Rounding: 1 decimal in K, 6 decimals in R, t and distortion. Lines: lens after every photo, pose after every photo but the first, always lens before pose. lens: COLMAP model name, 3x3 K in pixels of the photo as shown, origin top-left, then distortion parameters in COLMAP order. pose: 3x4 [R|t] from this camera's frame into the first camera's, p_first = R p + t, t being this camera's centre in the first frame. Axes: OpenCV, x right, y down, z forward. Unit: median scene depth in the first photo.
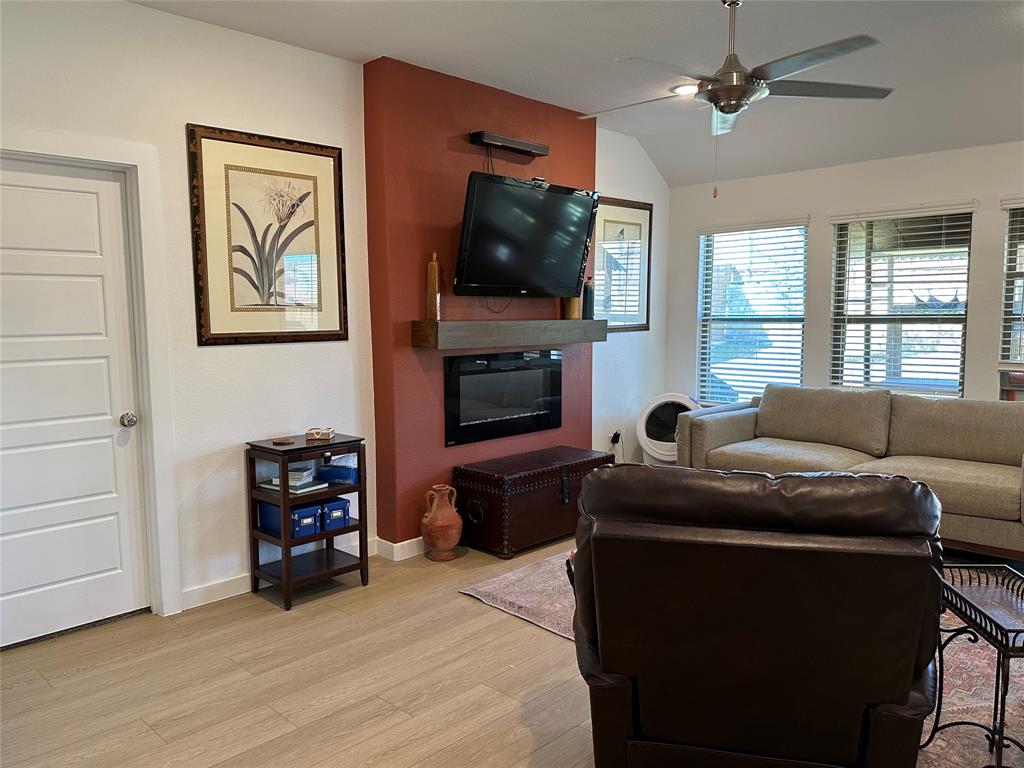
lens RADIAL K [[748.4, 0, 516.3], [0, 748.4, 390.9], [0, 0, 1]] dist [0.078687, -0.107298]
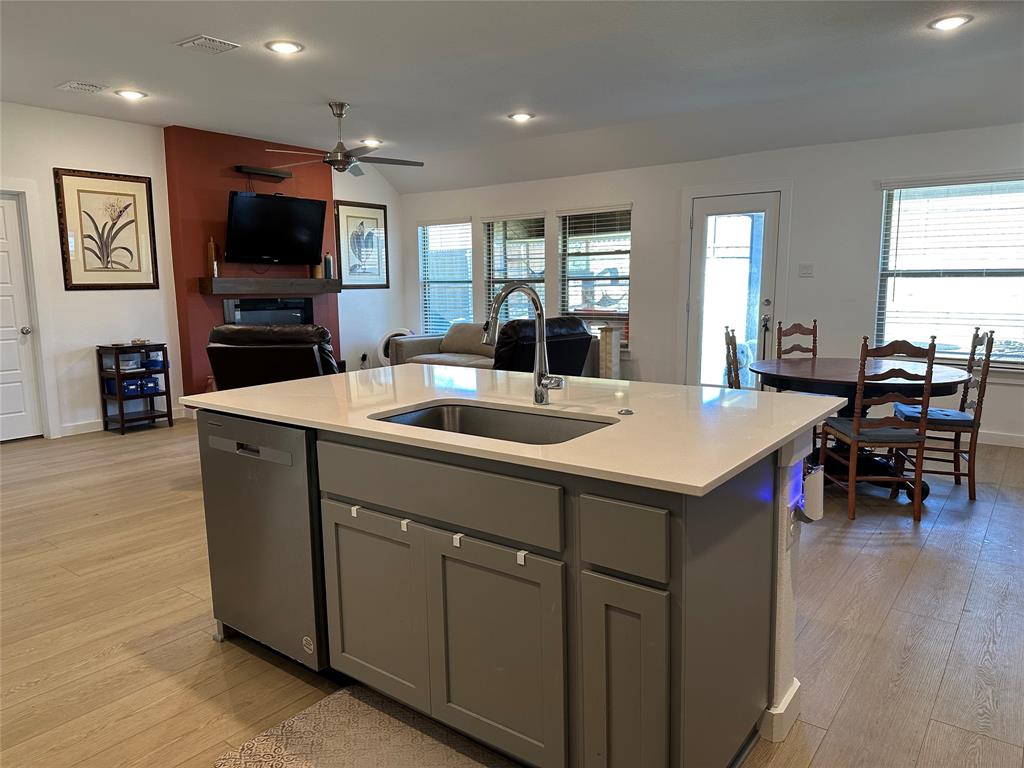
lens RADIAL K [[710.7, 0, 507.5], [0, 710.7, 390.2], [0, 0, 1]] dist [0.088685, -0.116931]
pose [[0.992730, -0.019443, 0.118780, 0.384087], [0.014642, 0.999045, 0.041163, 0.112536], [-0.119467, -0.039125, 0.992067, -0.777989]]
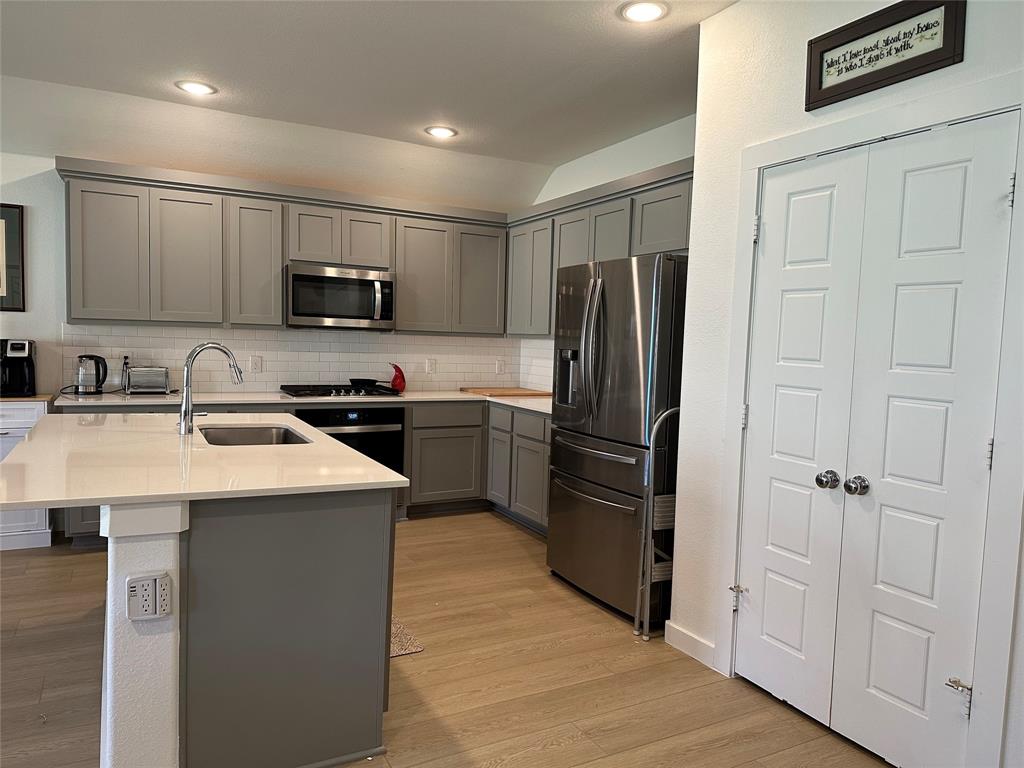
lens RADIAL K [[710.7, 0, 515.4], [0, 710.7, 388.7], [0, 0, 1]] dist [0.088685, -0.116931]
pose [[-0.954533, -0.045096, 0.294674, -0.080685], [0.006772, 0.984956, 0.172673, -0.031057], [-0.298027, 0.166818, -0.939868, 0.403339]]
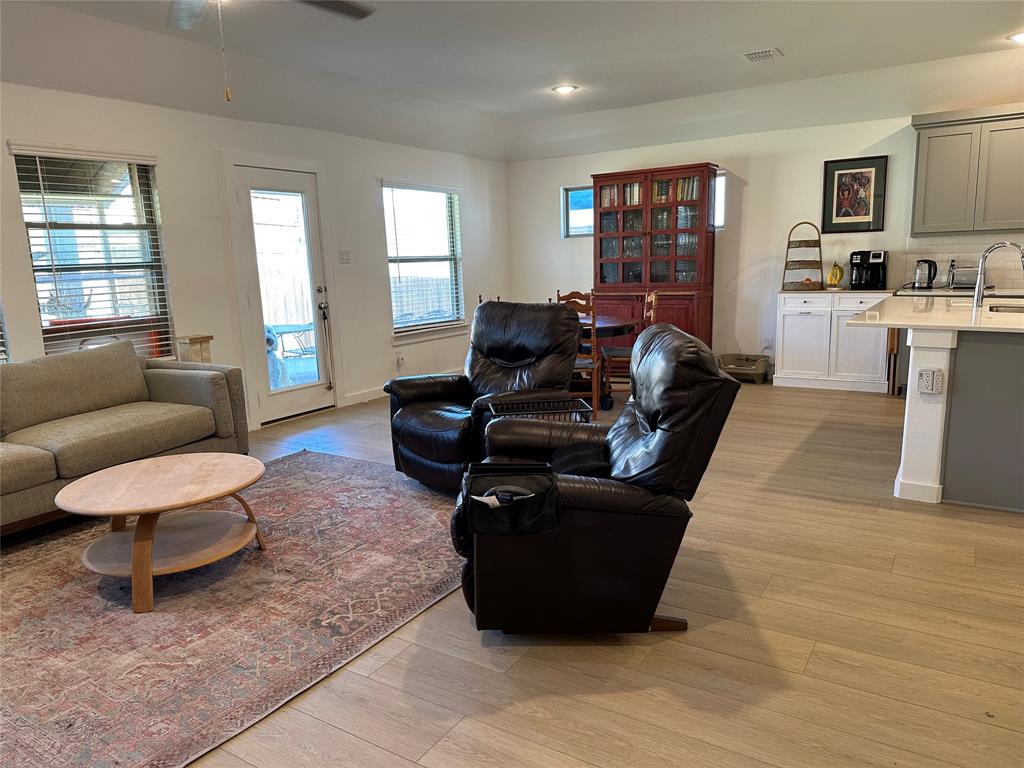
lens RADIAL K [[710.7, 0, 516.7], [0, 710.7, 390.0], [0, 0, 1]] dist [0.088685, -0.116931]
pose [[-0.205519, -0.167080, 0.964285, -0.481937], [0.140315, 0.970108, 0.197995, -0.051090], [-0.968542, 0.175996, -0.175932, 0.709954]]
